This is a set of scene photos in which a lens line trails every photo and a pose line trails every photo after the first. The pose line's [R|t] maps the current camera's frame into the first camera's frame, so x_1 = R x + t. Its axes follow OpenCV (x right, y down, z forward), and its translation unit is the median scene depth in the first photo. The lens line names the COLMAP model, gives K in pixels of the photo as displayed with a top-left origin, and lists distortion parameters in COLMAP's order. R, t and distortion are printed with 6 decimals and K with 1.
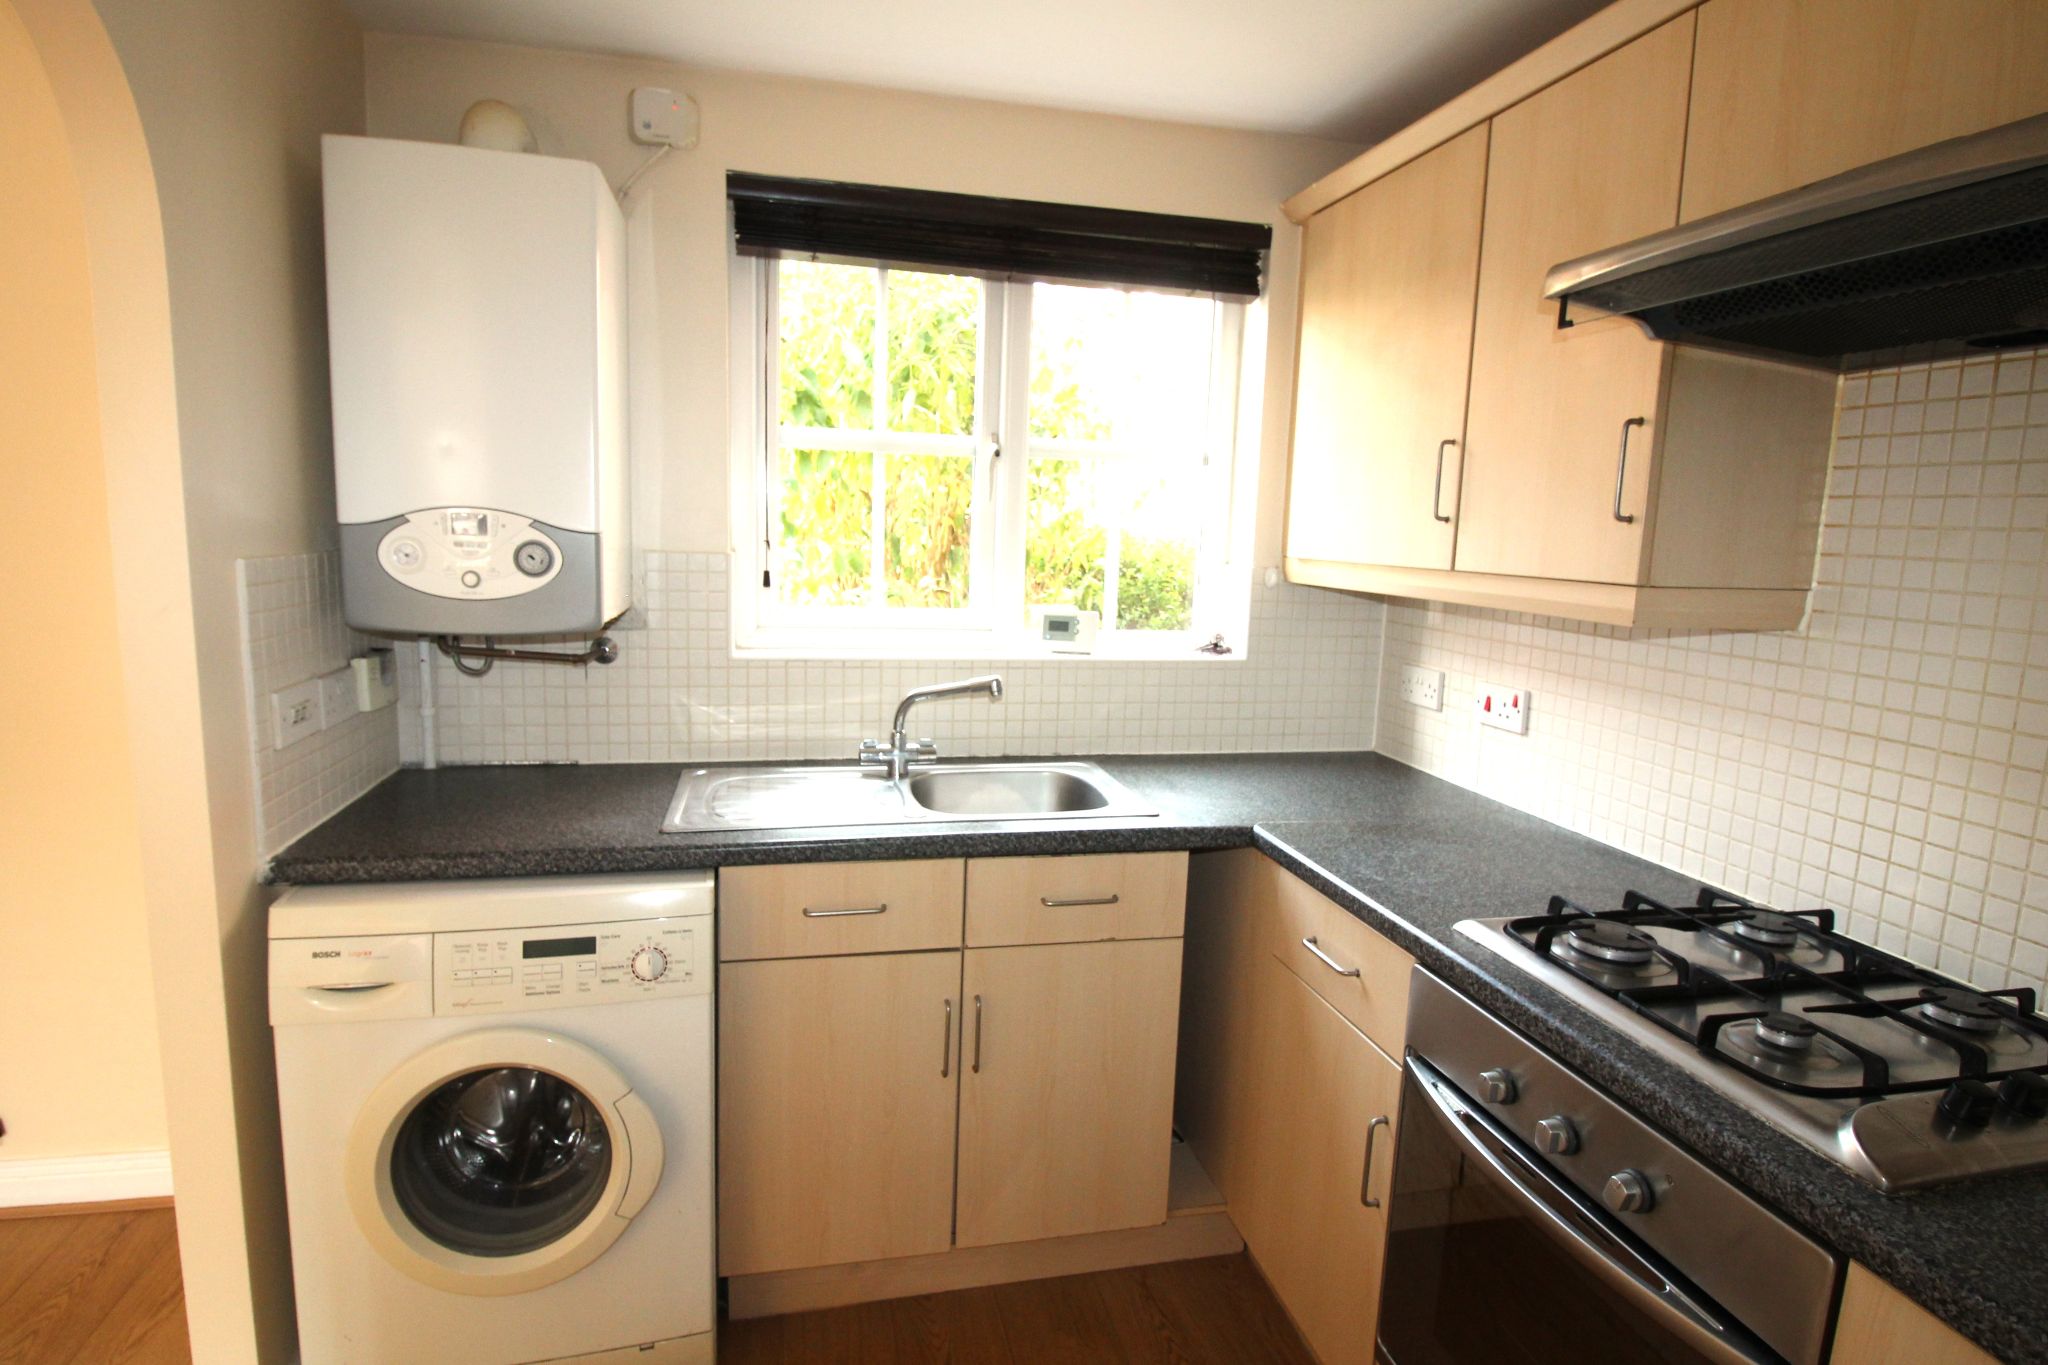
lens RADIAL K [[1065.7, 0, 1024.0], [0, 1065.7, 682.5], [0, 0, 1]] dist [-0.004667, -0.000740]
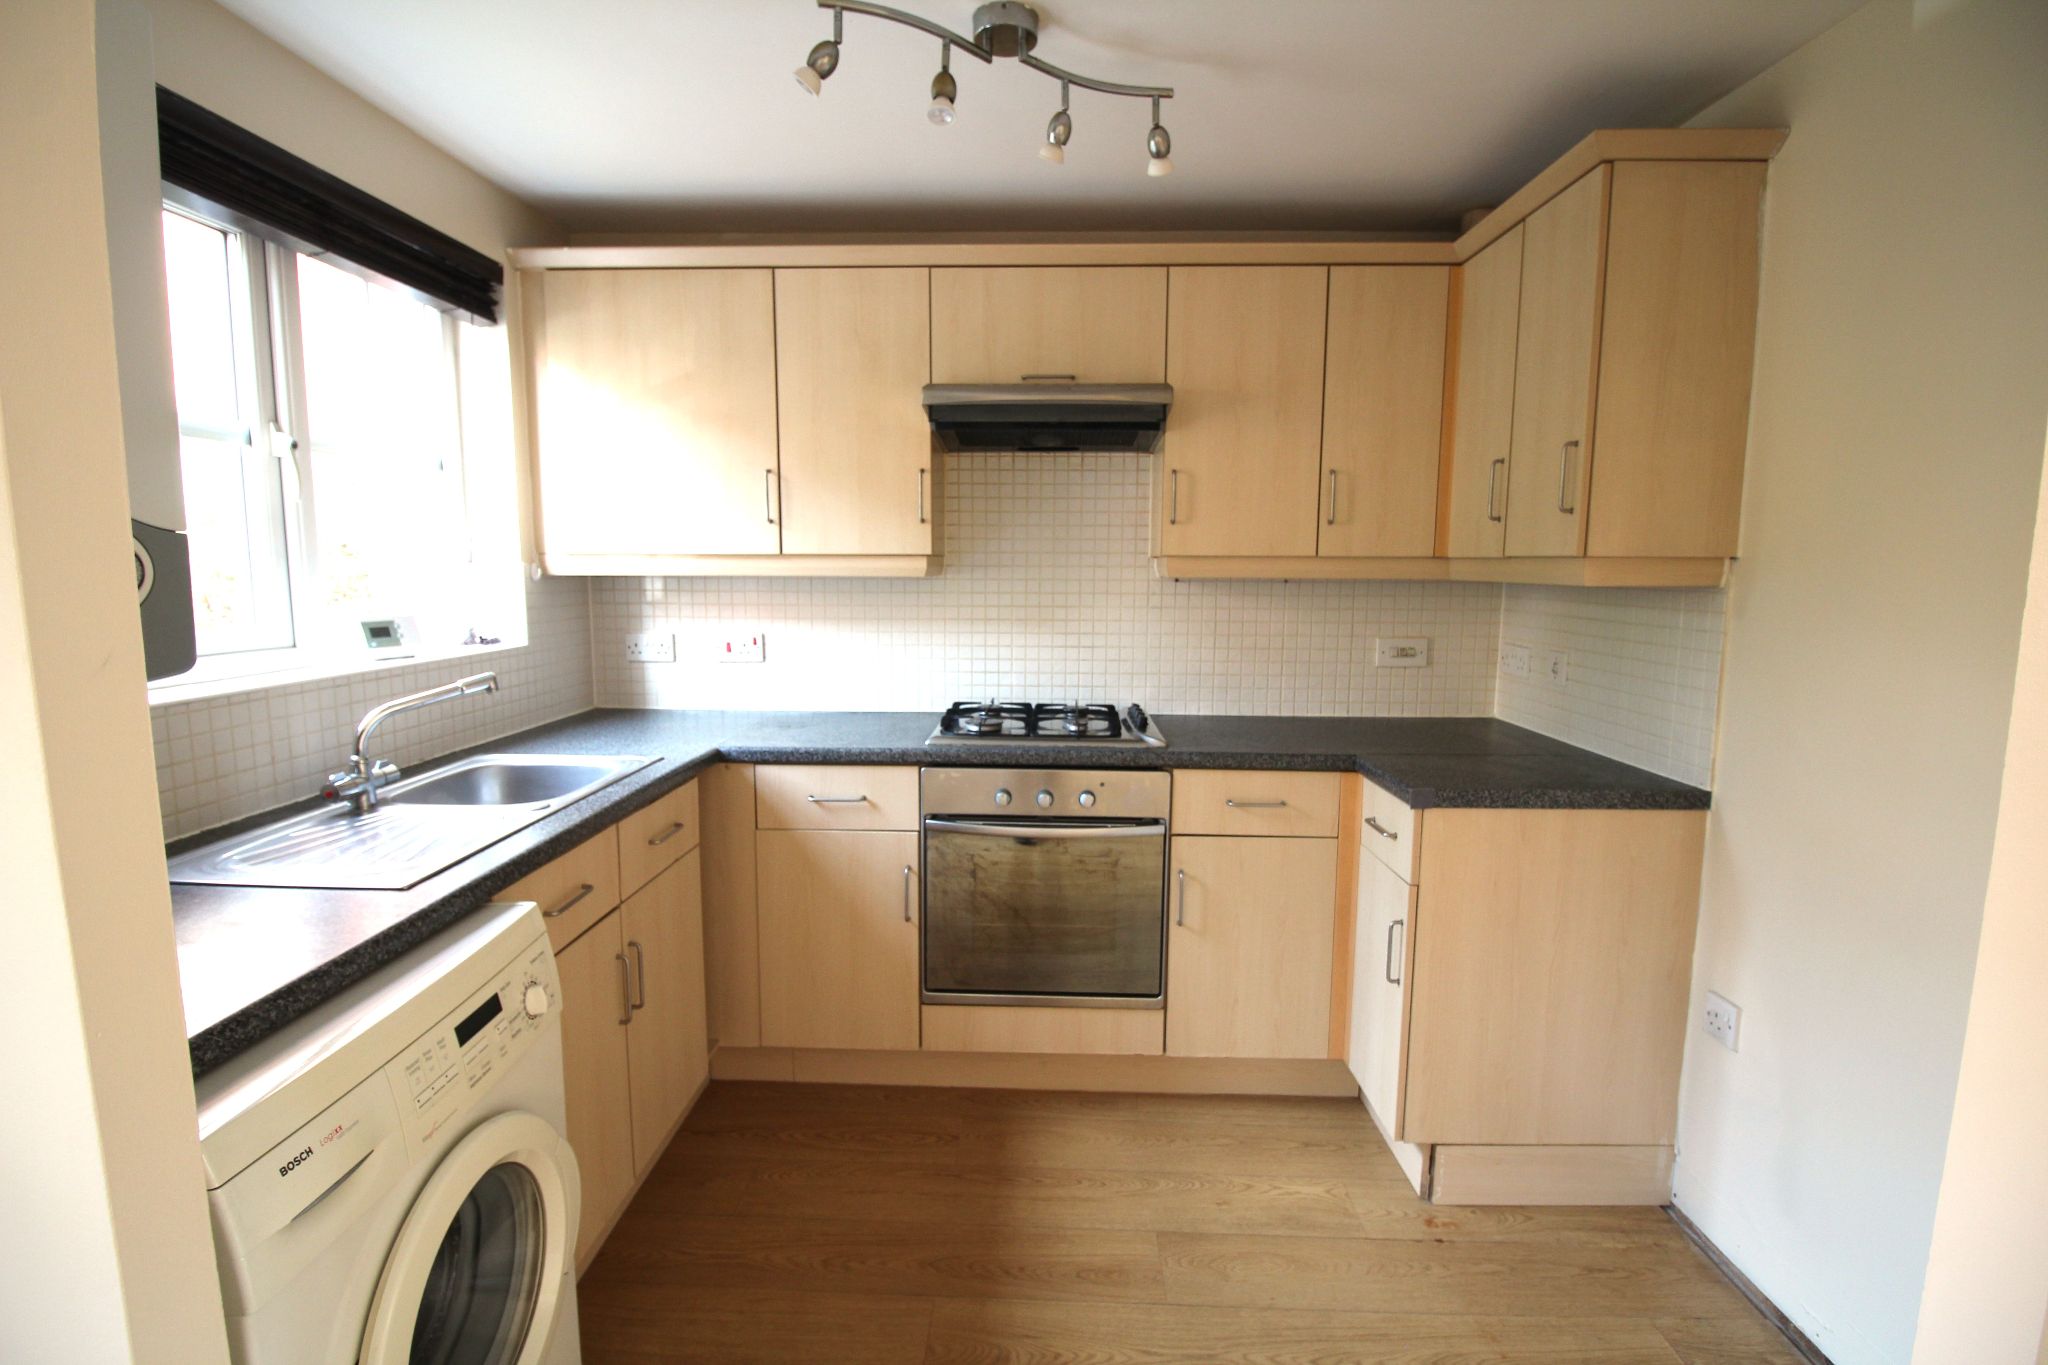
lens RADIAL K [[933.1, 0, 1024.0], [0, 933.1, 682.5], [0, 0, 1]] dist [-0.001892, -0.000198]
pose [[0.267733, -0.157123, 0.950595, -0.840698], [0.147113, 0.981711, 0.120832, -0.034235], [-0.952196, 0.107494, 0.285952, 0.295073]]
